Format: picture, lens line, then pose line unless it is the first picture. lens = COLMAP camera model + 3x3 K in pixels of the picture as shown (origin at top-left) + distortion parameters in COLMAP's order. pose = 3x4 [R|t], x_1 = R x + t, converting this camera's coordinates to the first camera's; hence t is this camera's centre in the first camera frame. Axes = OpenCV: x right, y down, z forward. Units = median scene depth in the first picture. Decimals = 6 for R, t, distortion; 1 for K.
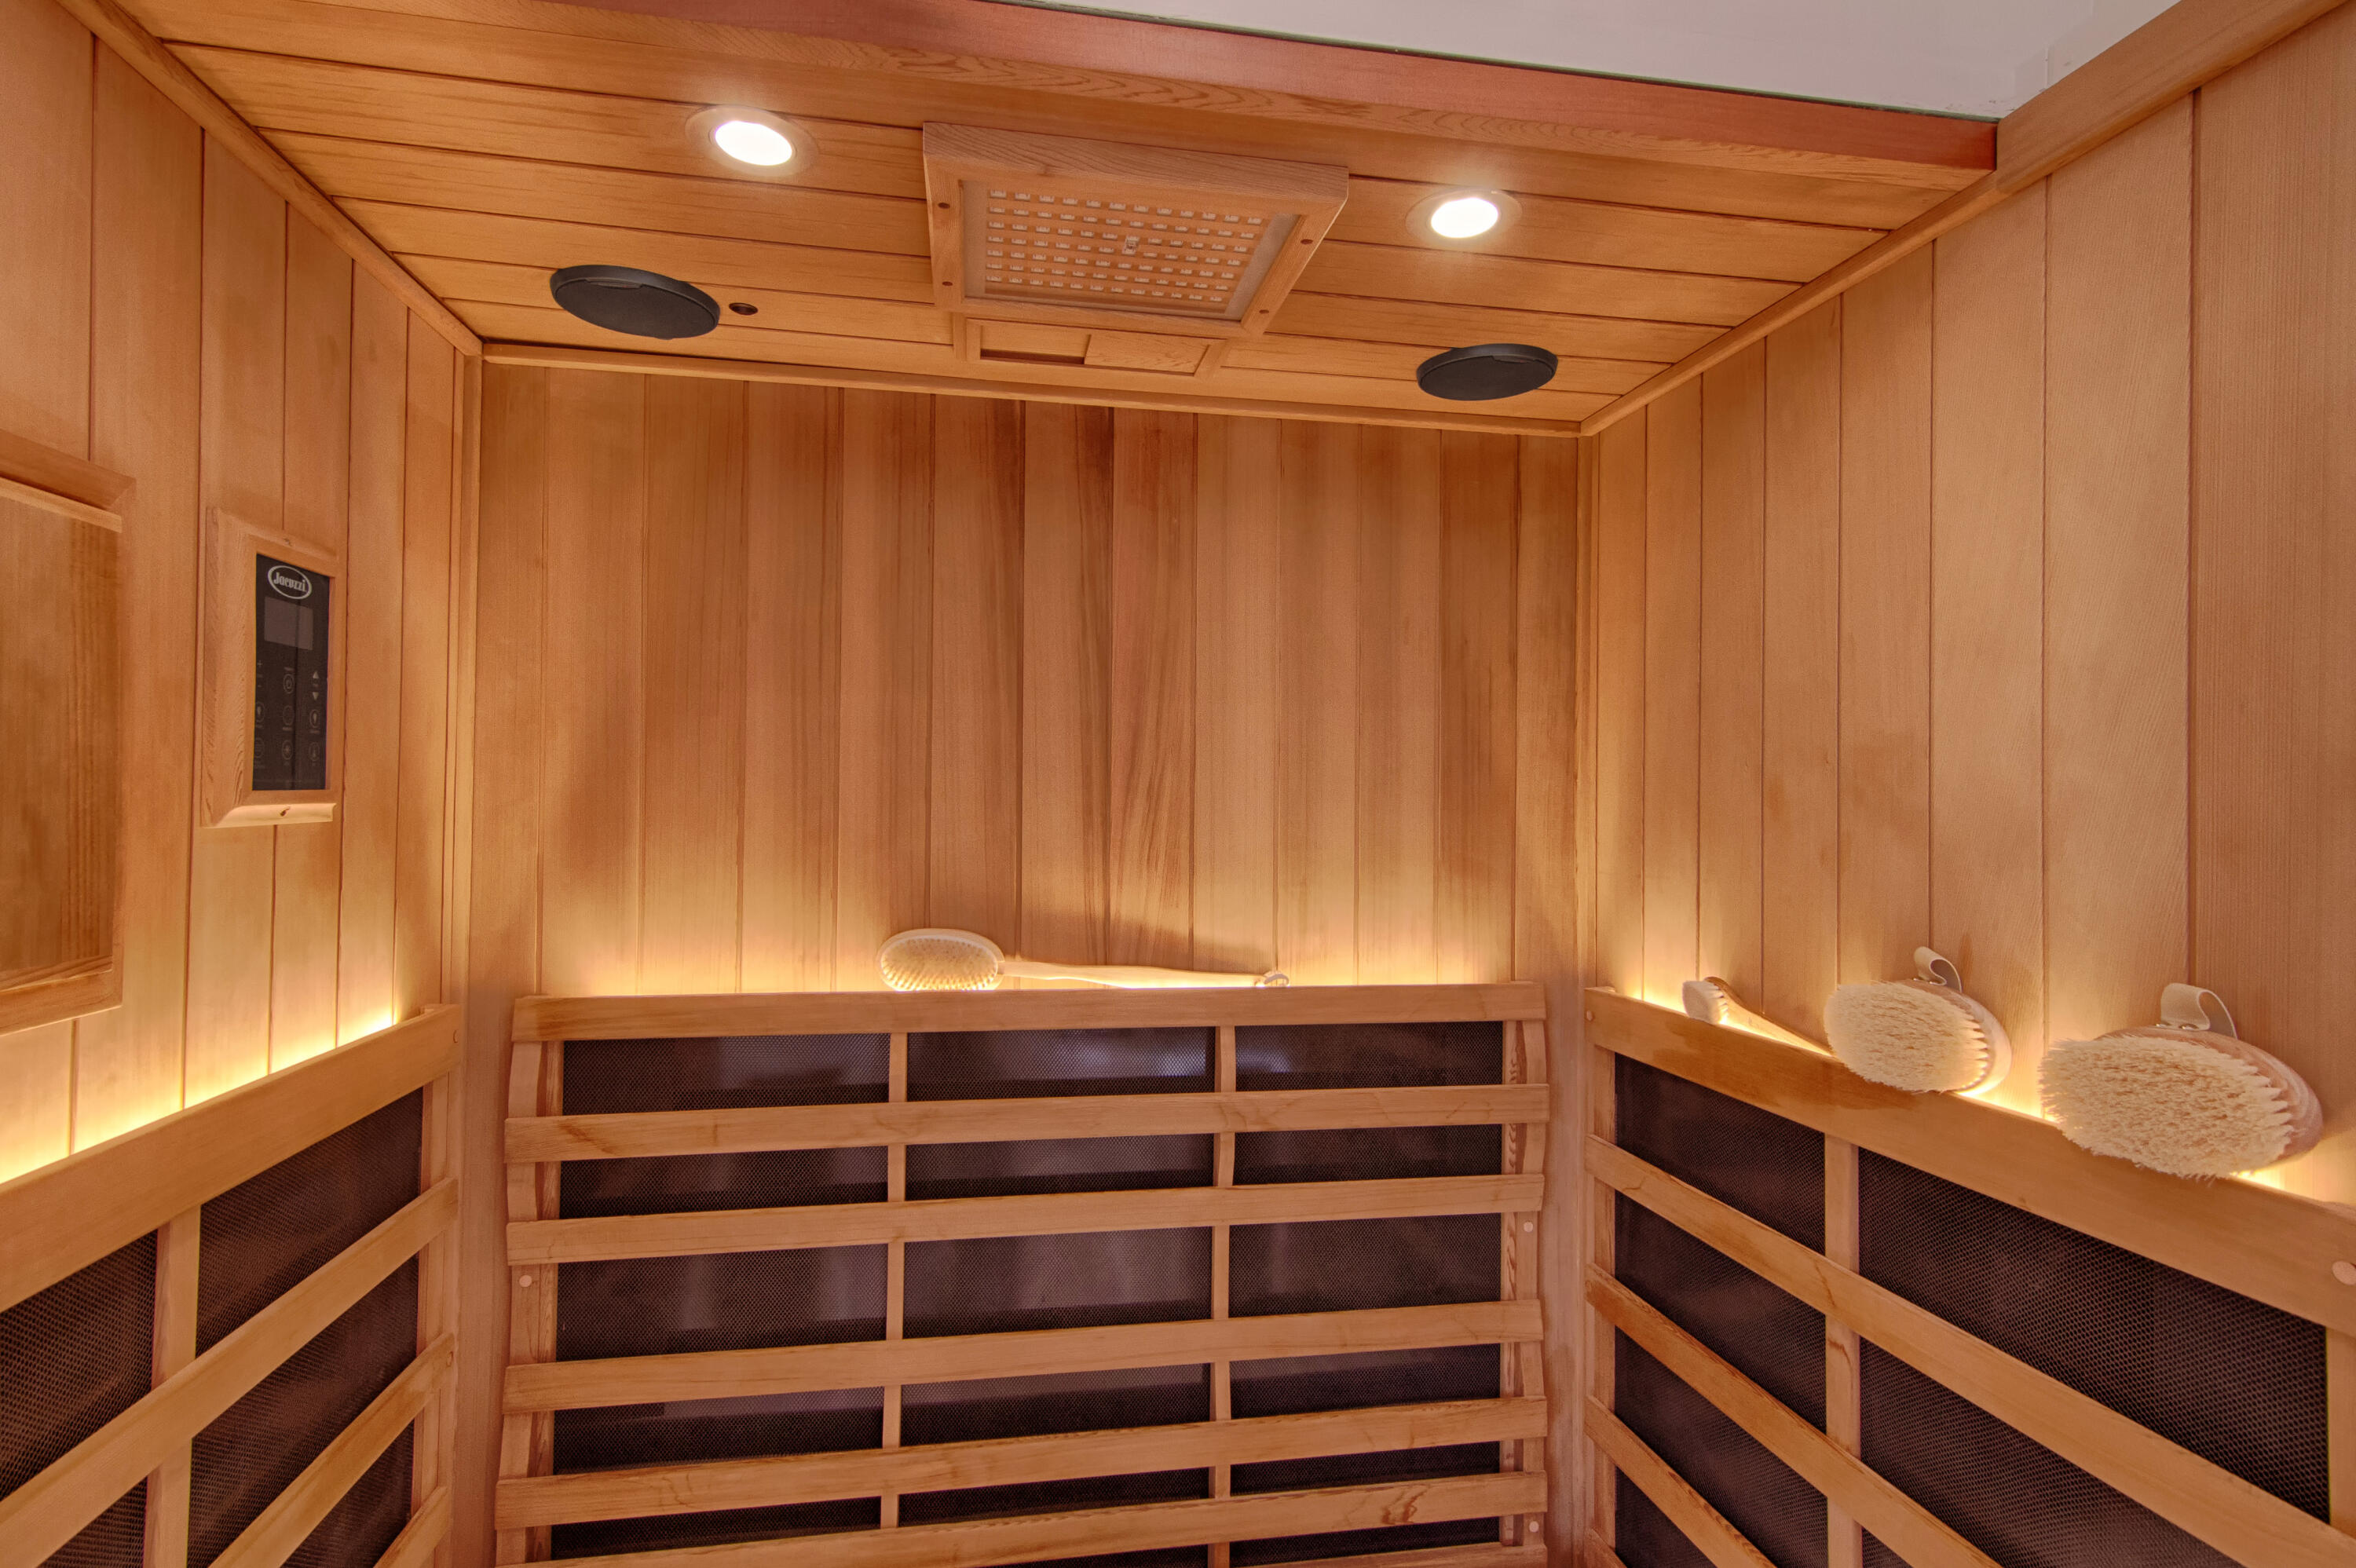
lens RADIAL K [[1204.3, 0, 1178.0], [0, 1204.3, 784.0], [0, 0, 1]] dist [0.020542, 0.001208]
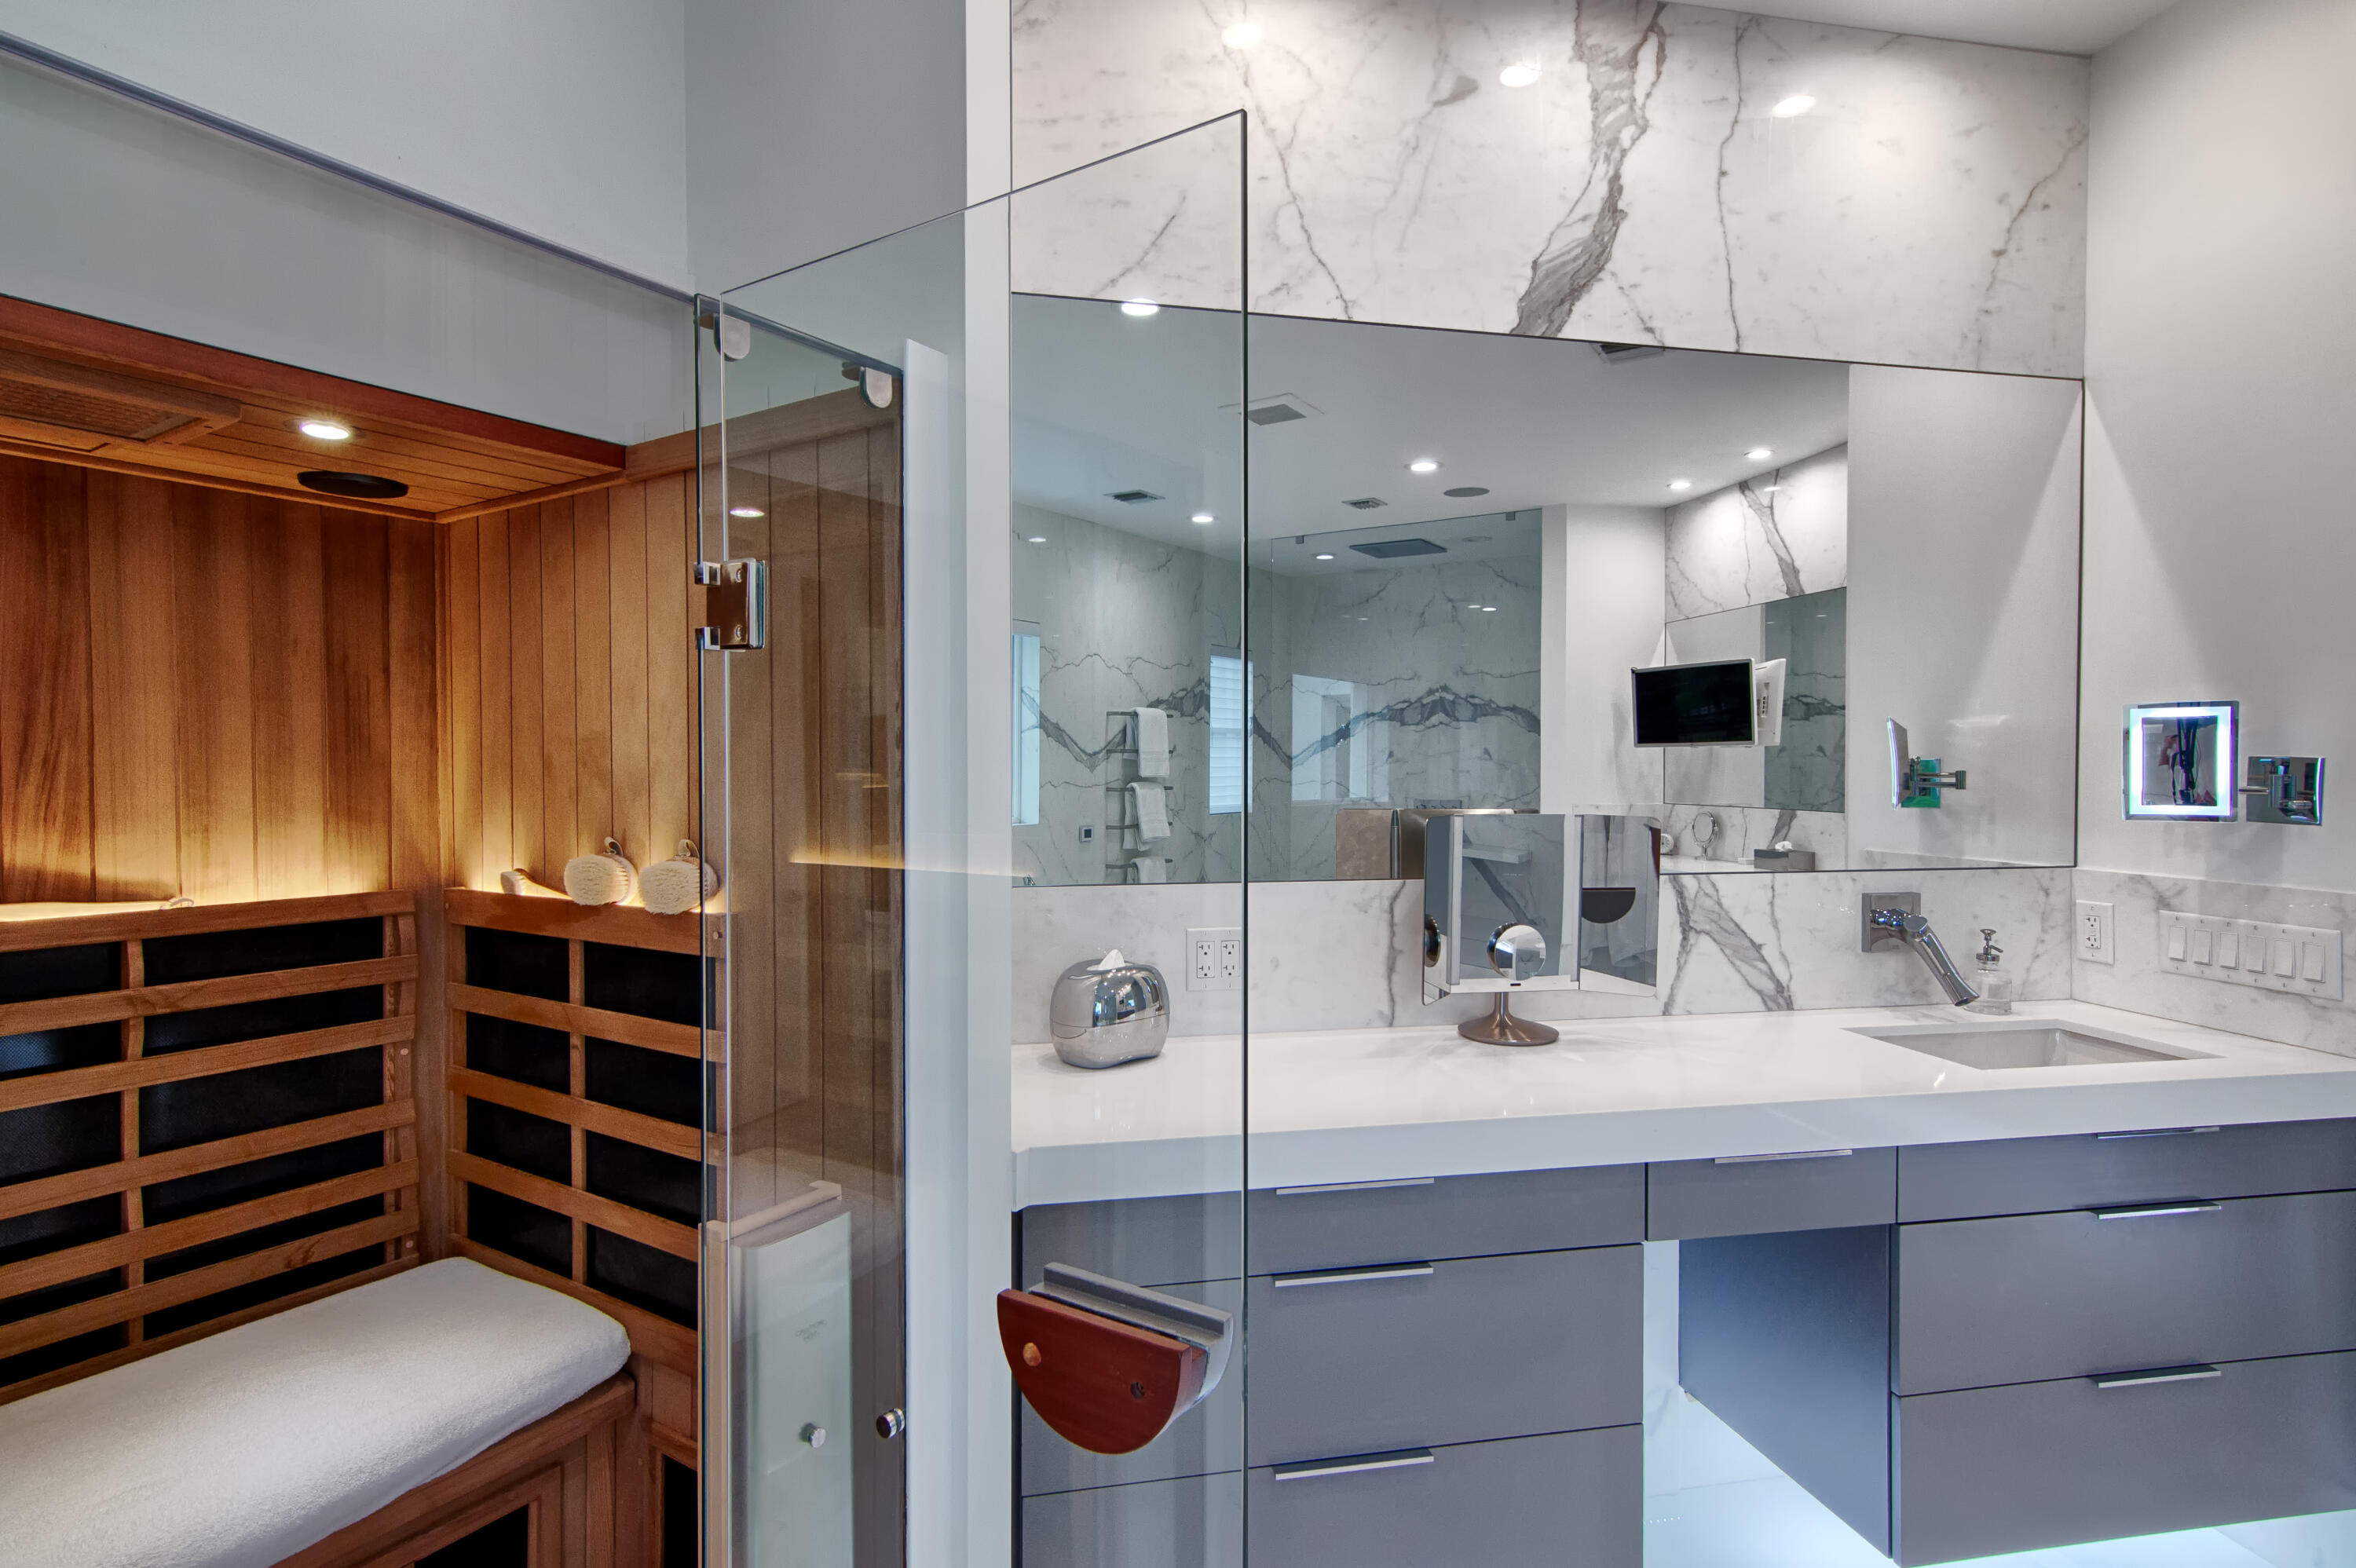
lens RADIAL K [[1204.3, 0, 1178.0], [0, 1204.3, 784.0], [0, 0, 1]] dist [0.020542, 0.001208]
pose [[0.694974, -0.024224, 0.718627, -0.122581], [0.001399, 0.999476, 0.032339, -0.012934], [-0.719034, -0.021469, 0.694643, -0.749589]]
